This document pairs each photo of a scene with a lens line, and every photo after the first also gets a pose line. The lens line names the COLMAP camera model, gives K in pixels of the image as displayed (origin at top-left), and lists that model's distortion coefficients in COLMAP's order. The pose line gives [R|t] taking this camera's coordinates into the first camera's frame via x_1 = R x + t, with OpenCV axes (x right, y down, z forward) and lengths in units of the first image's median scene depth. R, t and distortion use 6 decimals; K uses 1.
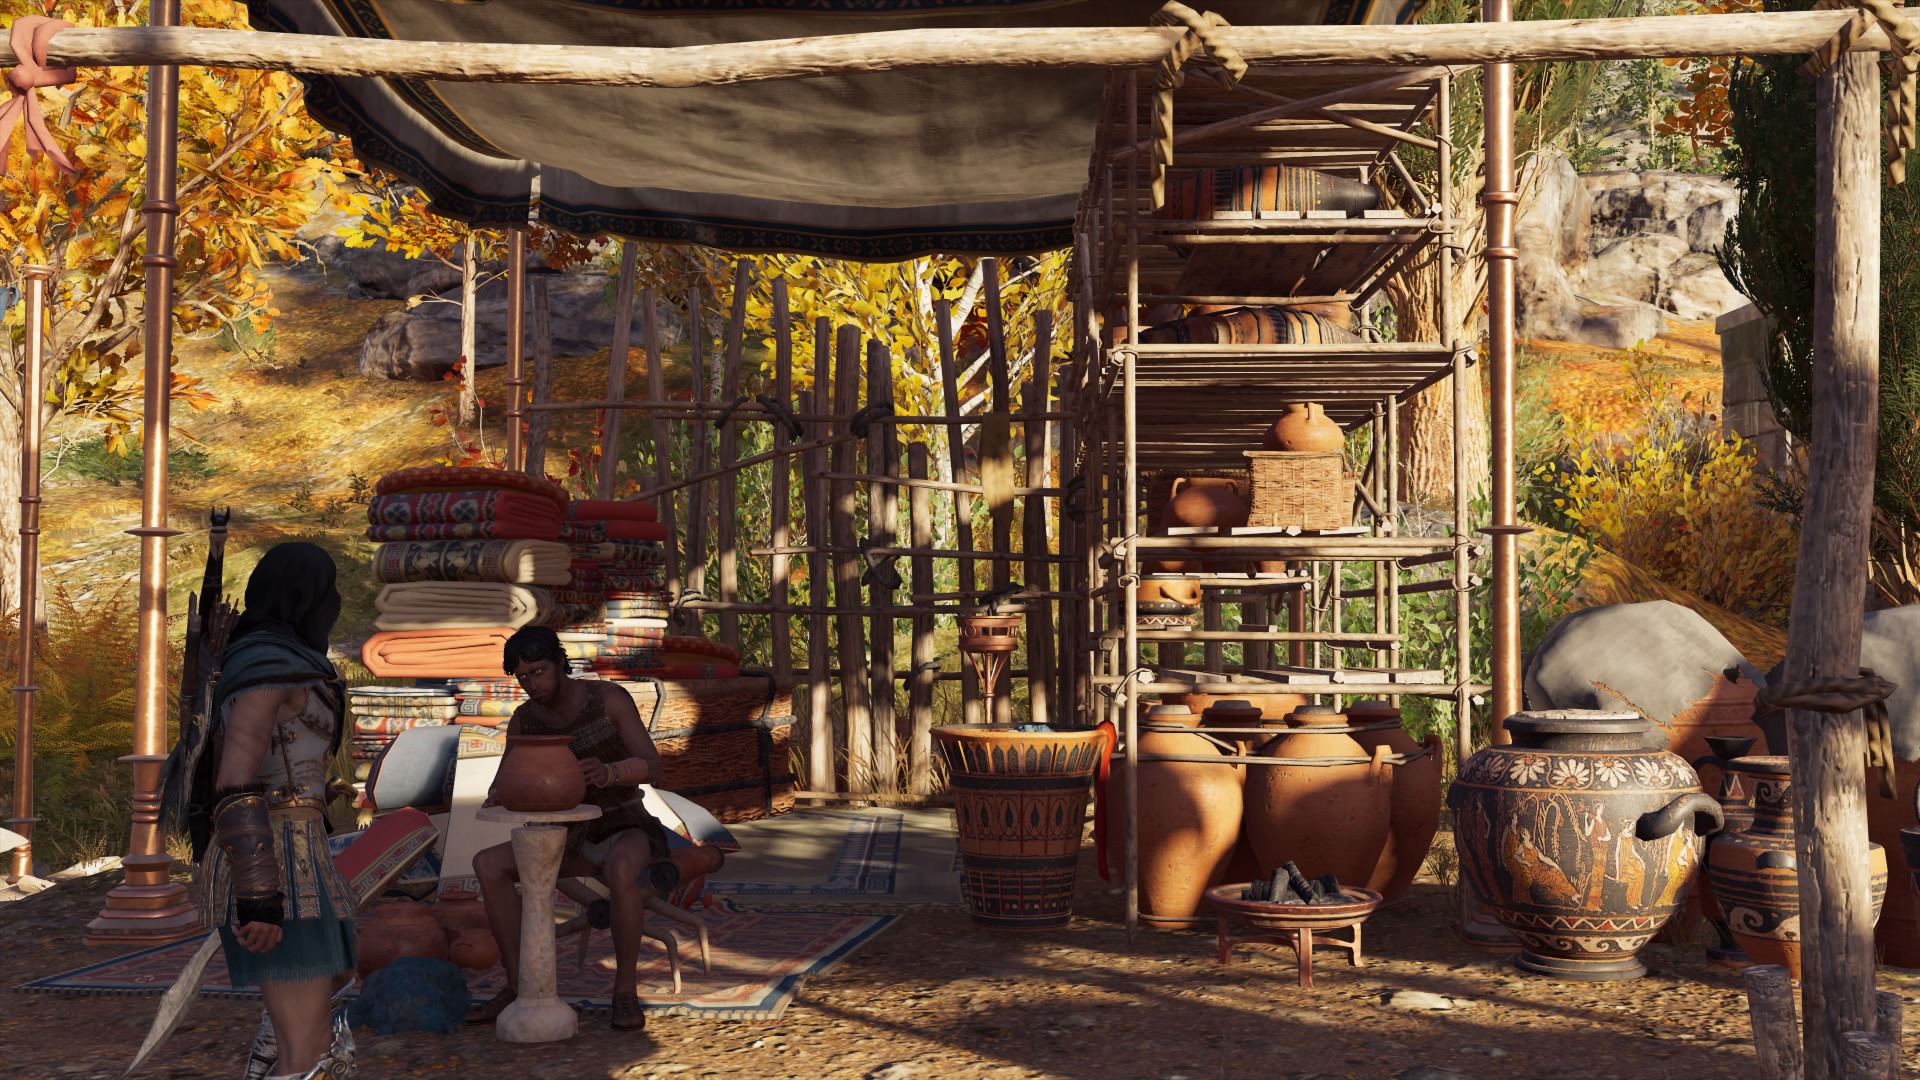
lens RADIAL K [[1636.0, 0, 960.0], [0, 1636.0, 540.0], [0, 0, 1]] dist [-0.000240, 0.000312]
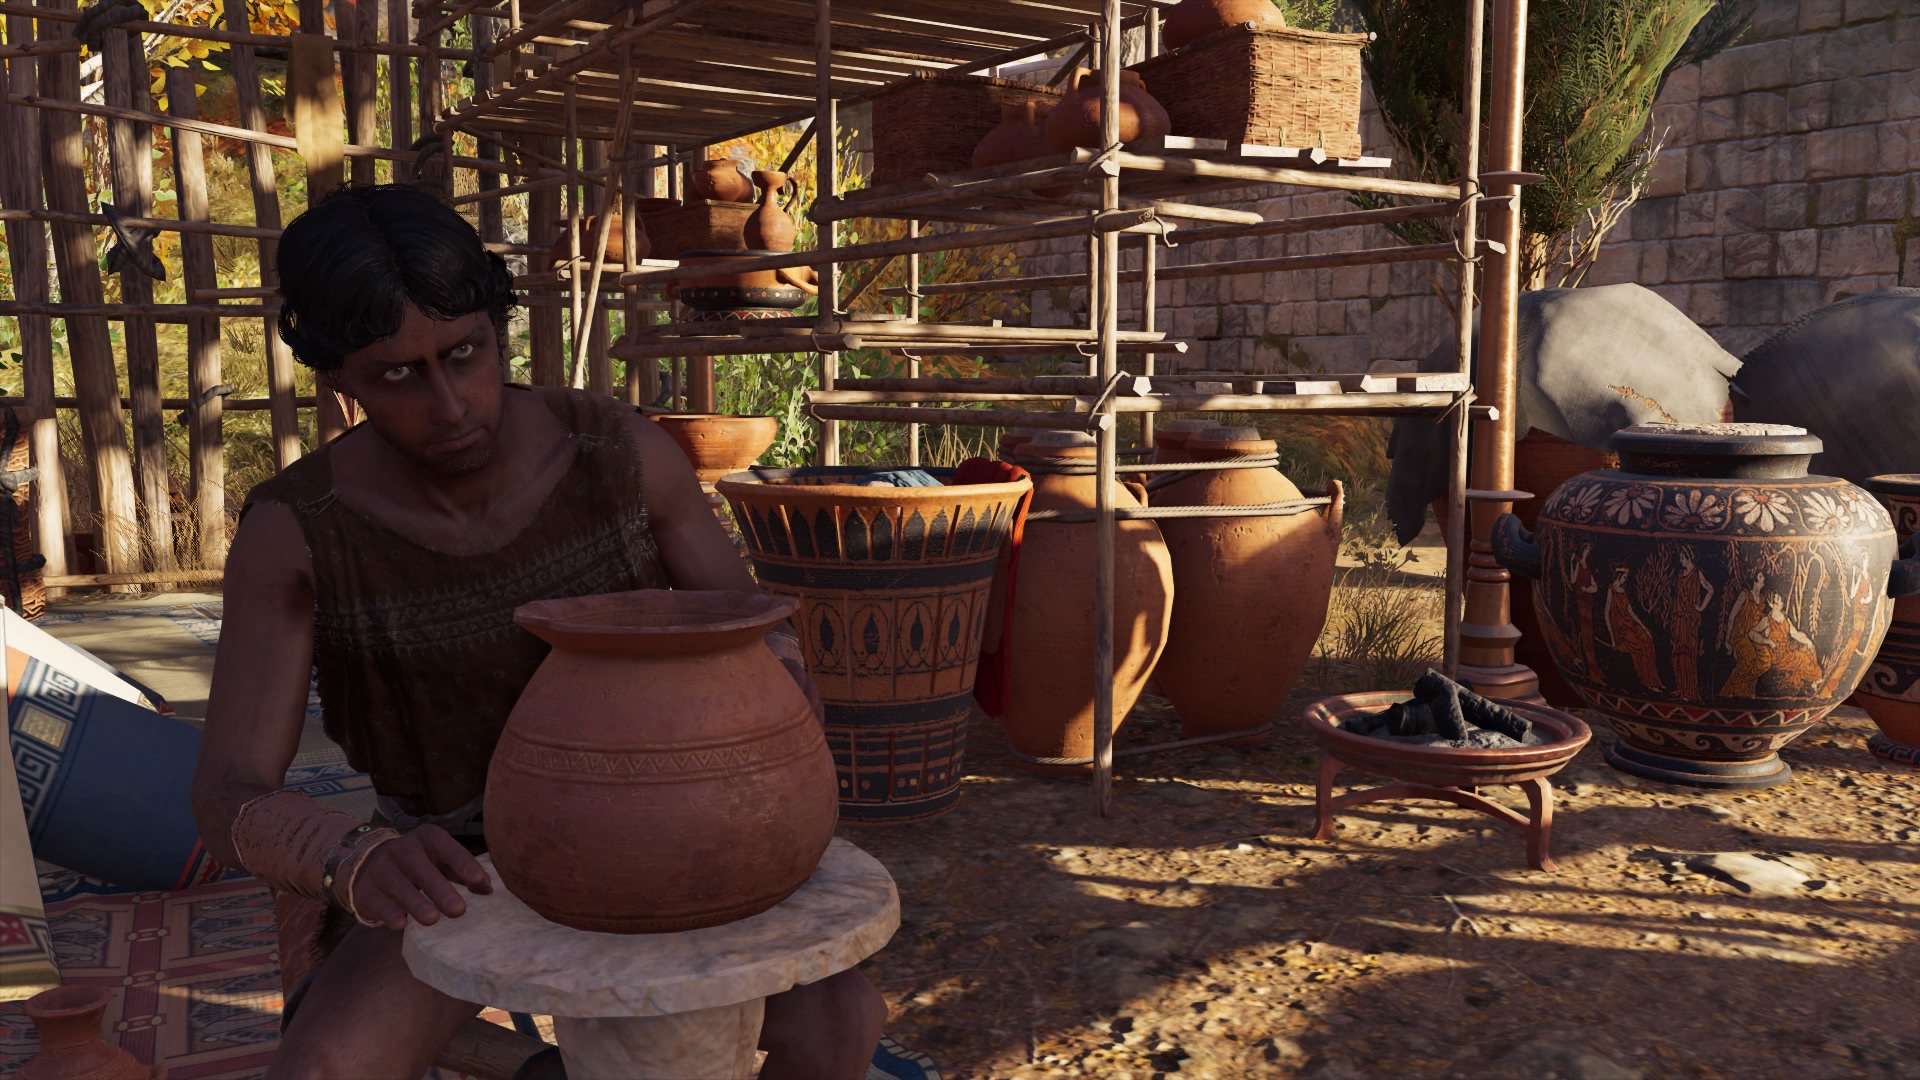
lens RADIAL K [[1551.8, 0, 960.0], [0, 1551.8, 540.0], [0, 0, 1]] dist [-0.004162, -0.001494]
pose [[0.837407, -0.056803, 0.543620, -0.121590], [-0.033963, 0.987256, 0.155476, 0.025581], [-0.545524, -0.148659, 0.824806, 0.262934]]
